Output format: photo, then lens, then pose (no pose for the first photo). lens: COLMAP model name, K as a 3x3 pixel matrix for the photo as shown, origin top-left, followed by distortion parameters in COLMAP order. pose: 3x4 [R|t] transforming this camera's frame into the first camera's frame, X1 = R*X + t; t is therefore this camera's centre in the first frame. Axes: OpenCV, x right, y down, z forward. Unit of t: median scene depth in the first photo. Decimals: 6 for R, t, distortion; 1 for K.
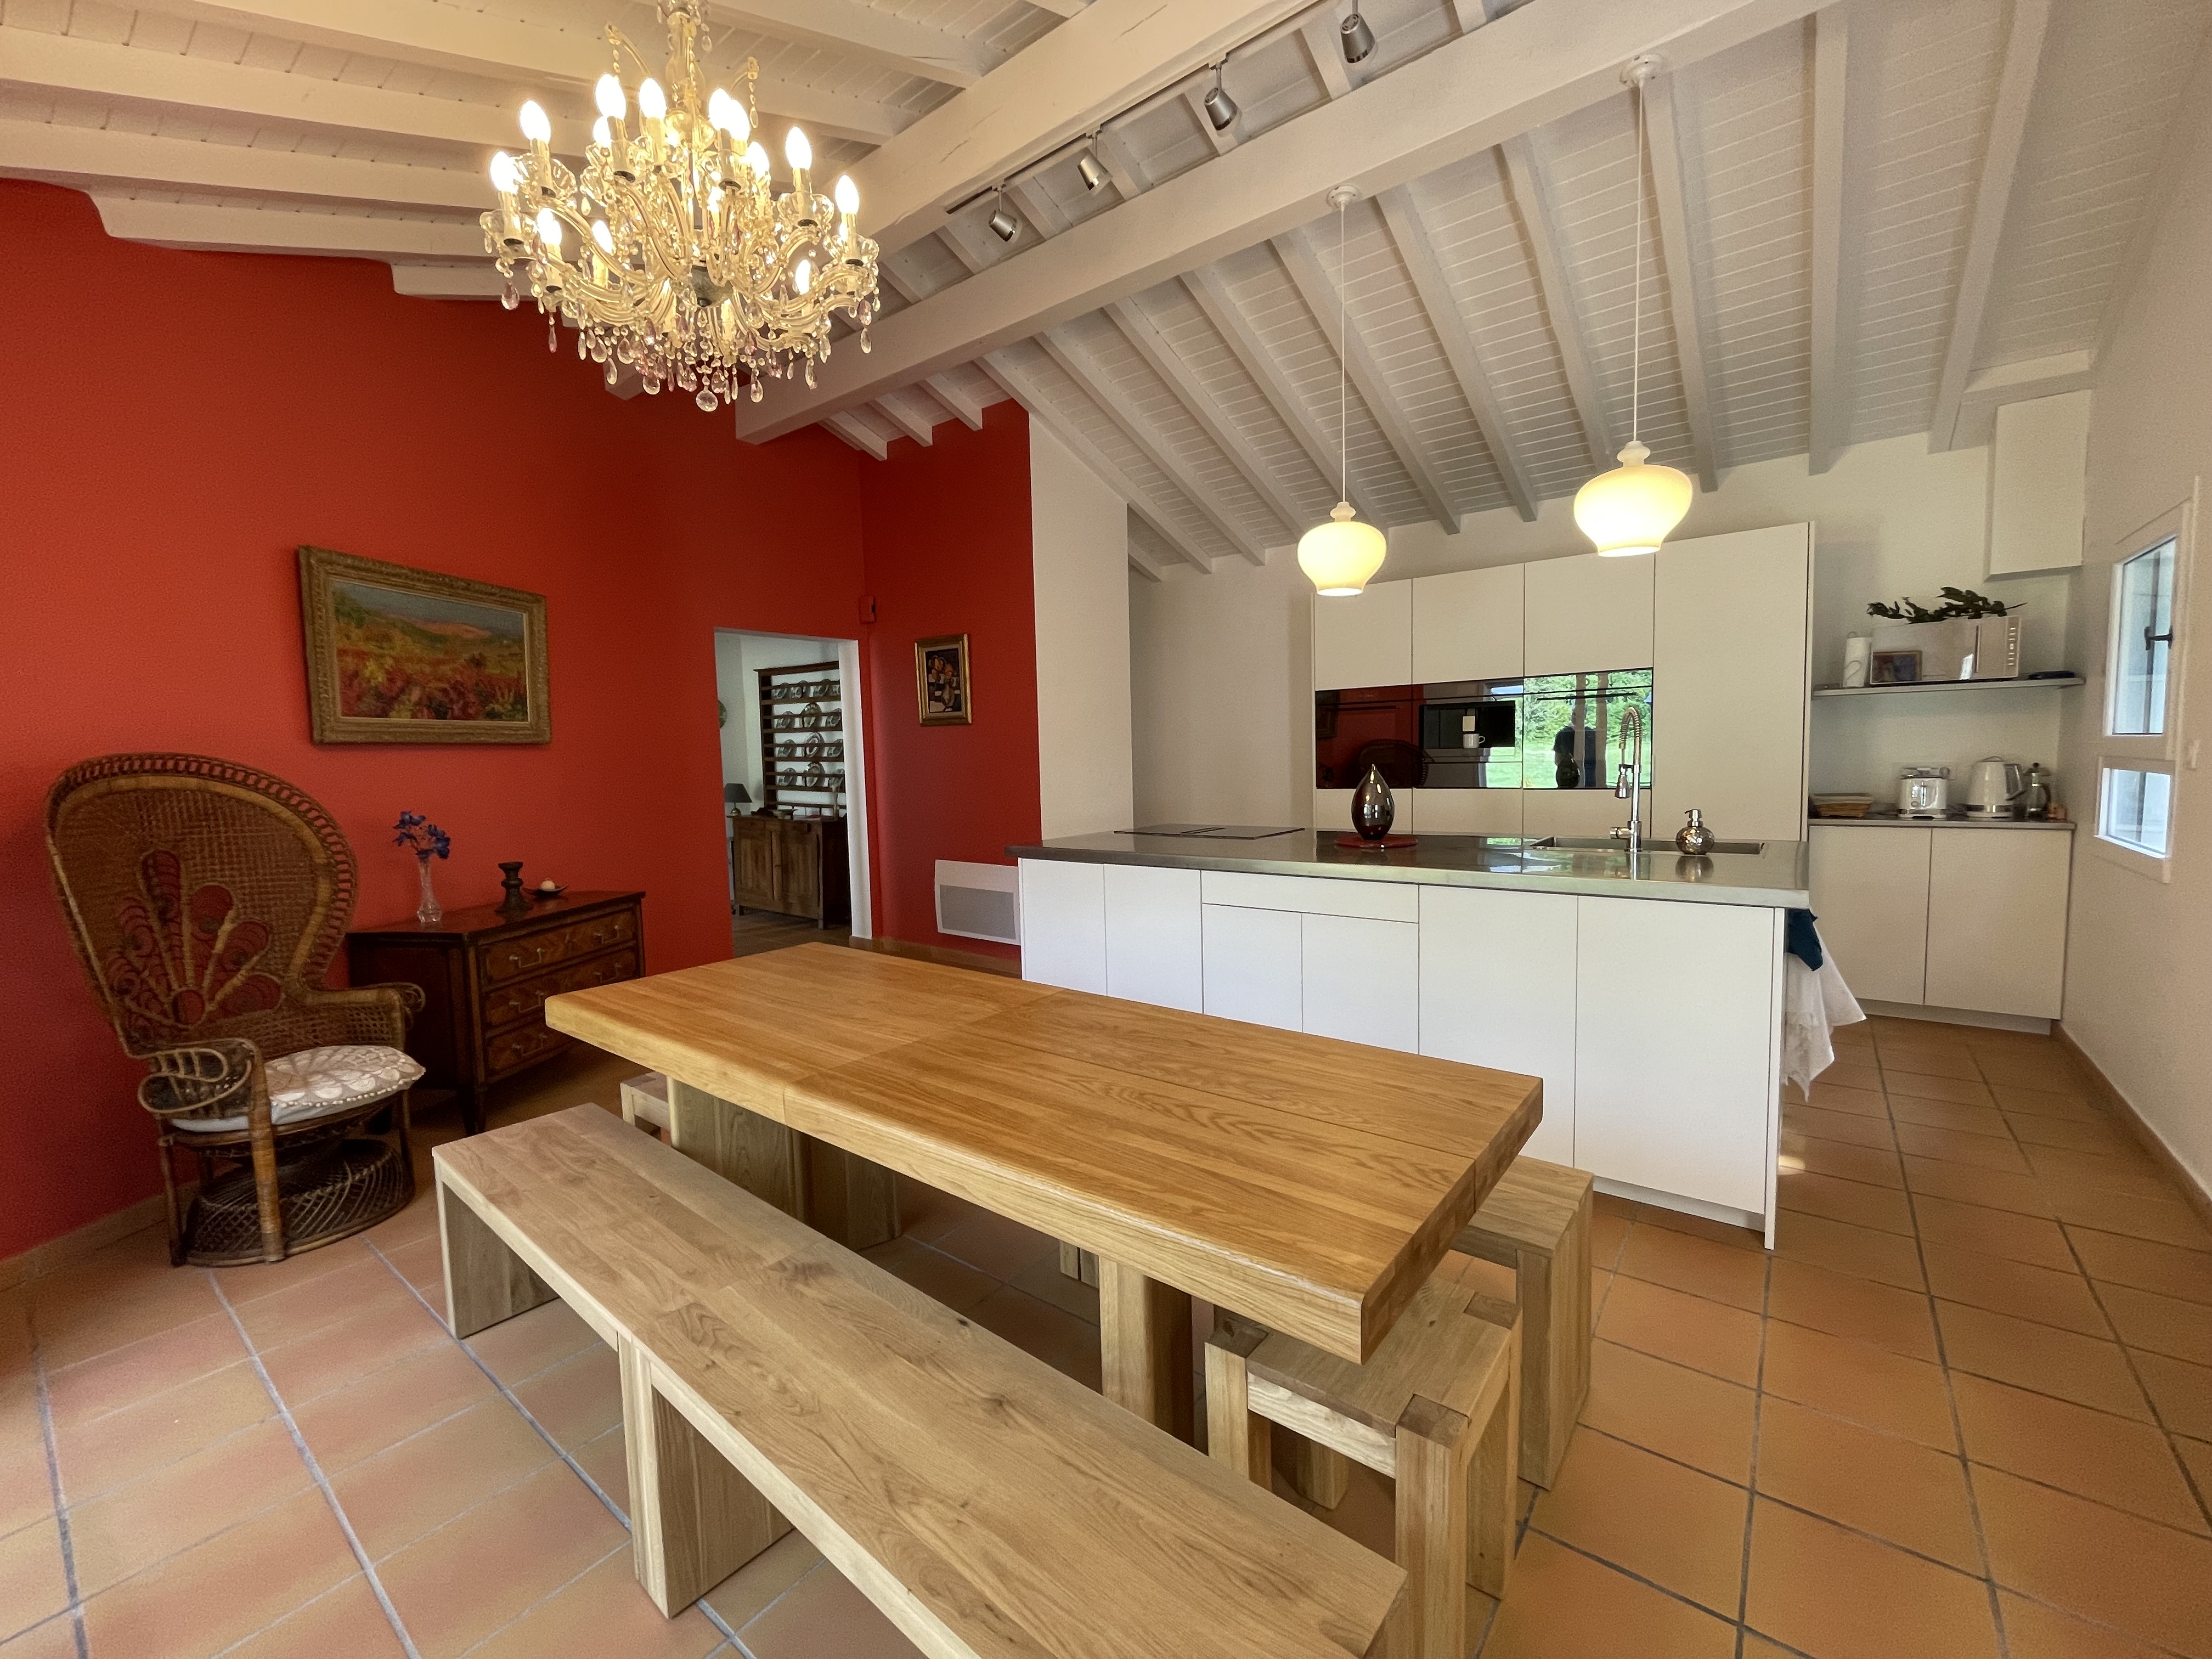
lens RADIAL K [[904.4, 0, 1107.0], [0, 904.4, 829.6], [0, 0, 1]] dist [-0.000143, -0.000073]
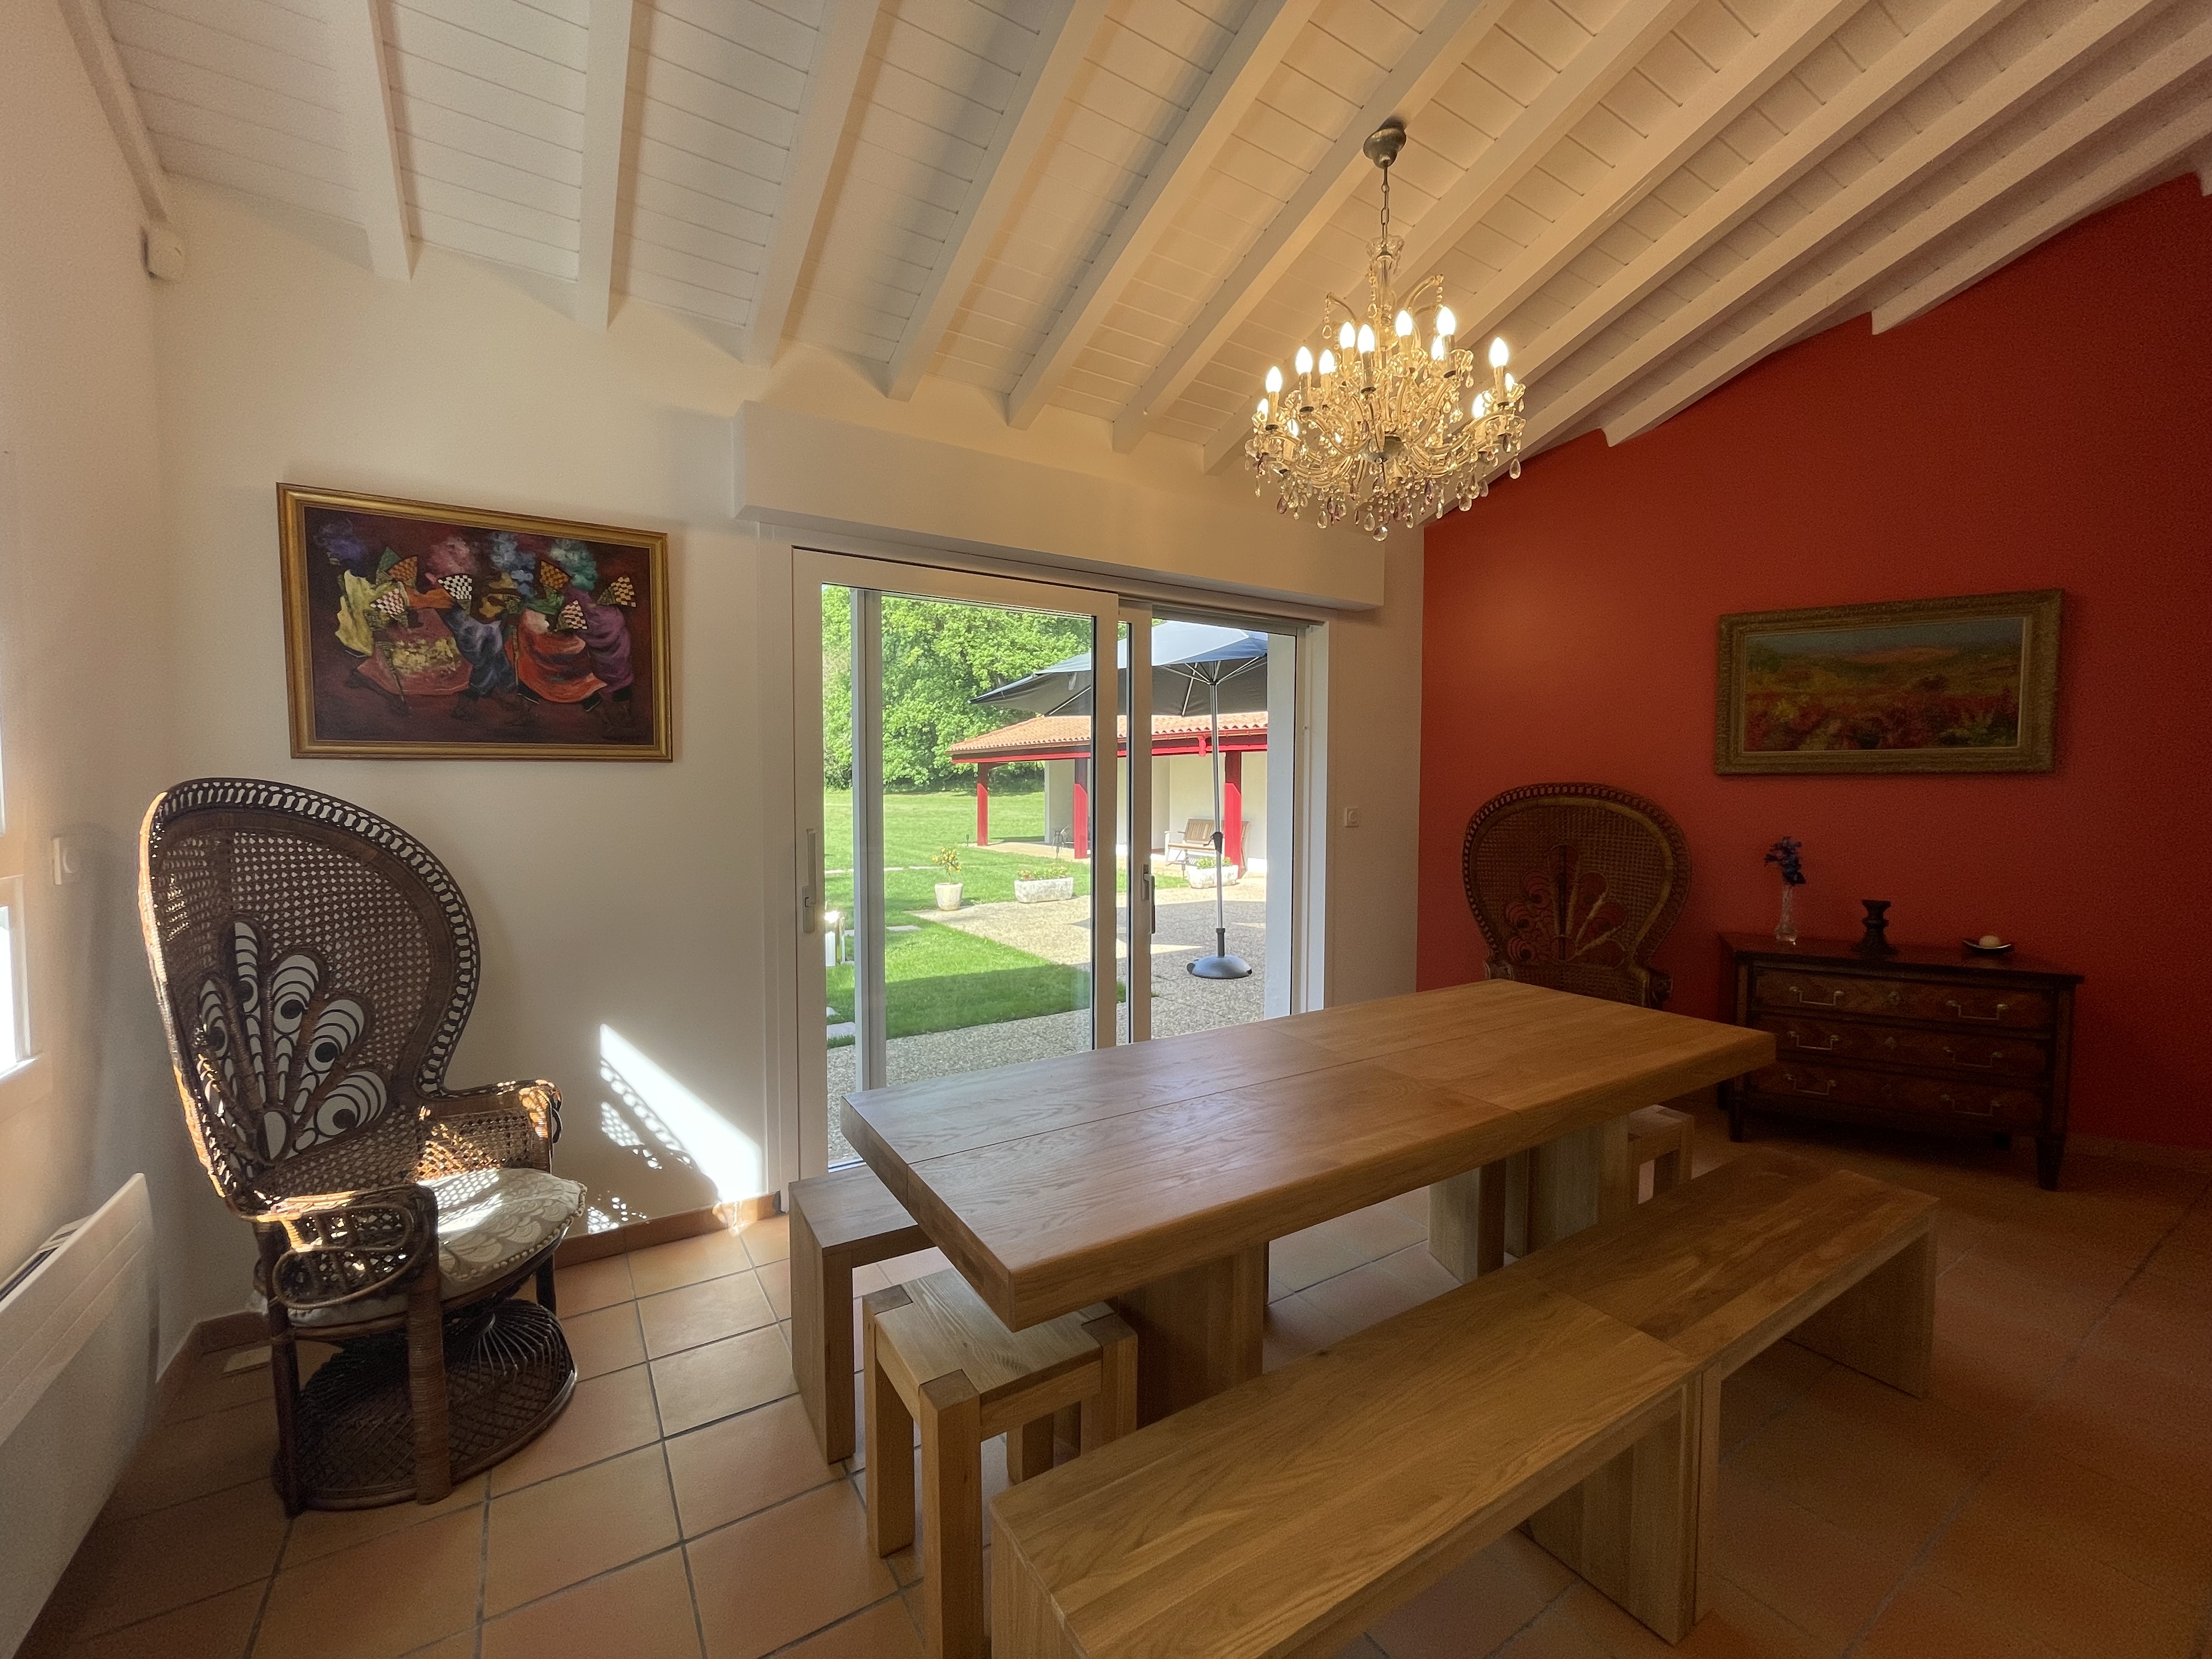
lens RADIAL K [[904.4, 0, 1110.7], [0, 904.4, 829.1], [0, 0, 1]] dist [-0.000143, -0.000073]
pose [[-0.339658, 0.069305, -0.937992, 0.509989], [-0.072847, 0.992347, 0.099700, -0.077062], [0.937724, 0.102194, -0.332010, 0.586905]]
